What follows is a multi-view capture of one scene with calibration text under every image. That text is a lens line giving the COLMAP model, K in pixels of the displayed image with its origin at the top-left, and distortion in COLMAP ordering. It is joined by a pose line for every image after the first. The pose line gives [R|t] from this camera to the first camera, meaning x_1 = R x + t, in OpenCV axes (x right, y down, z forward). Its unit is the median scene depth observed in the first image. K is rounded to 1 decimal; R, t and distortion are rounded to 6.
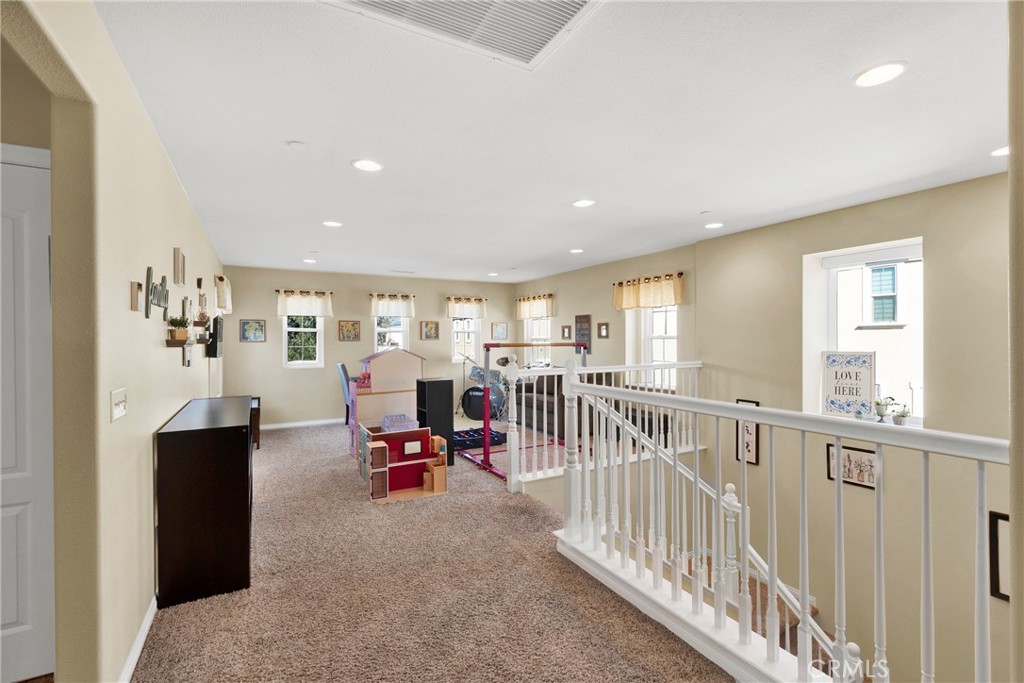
lens RADIAL K [[460.2, 0, 512.8], [0, 460.2, 338.5], [0, 0, 1]] dist [0.003293, 0.000203]
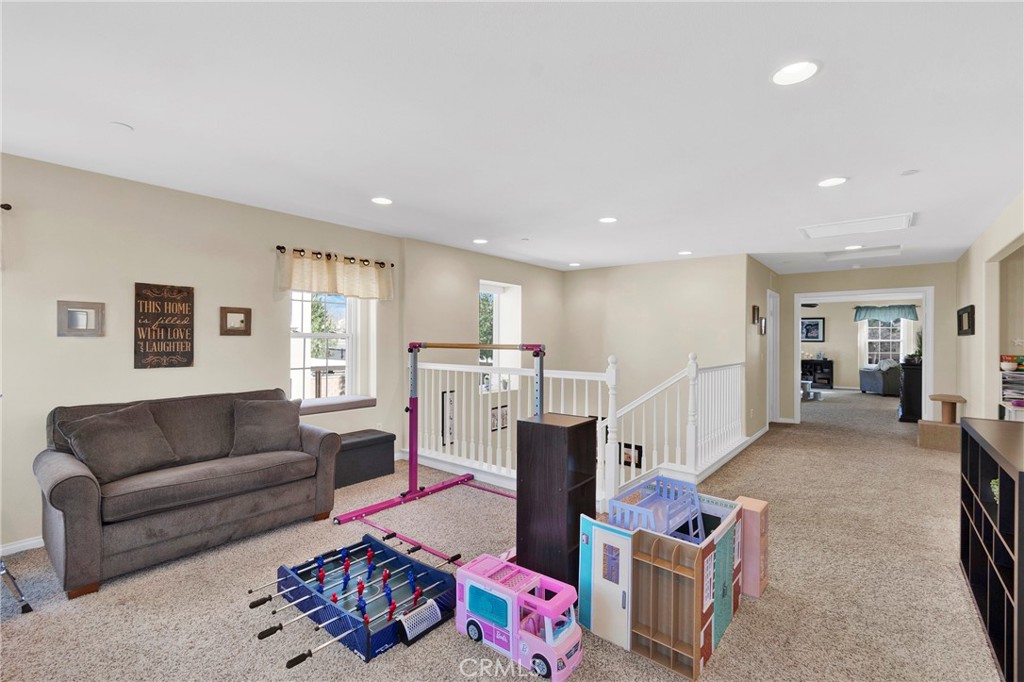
lens RADIAL K [[460.2, 0, 511.4], [0, 460.2, 339.0], [0, 0, 1]] dist [0.003293, 0.000203]
pose [[-0.373888, -0.002814, 0.927470, -0.460015], [-0.000613, 0.999996, 0.002787, 0.004071], [-0.927474, 0.000473, -0.373888, 0.886173]]
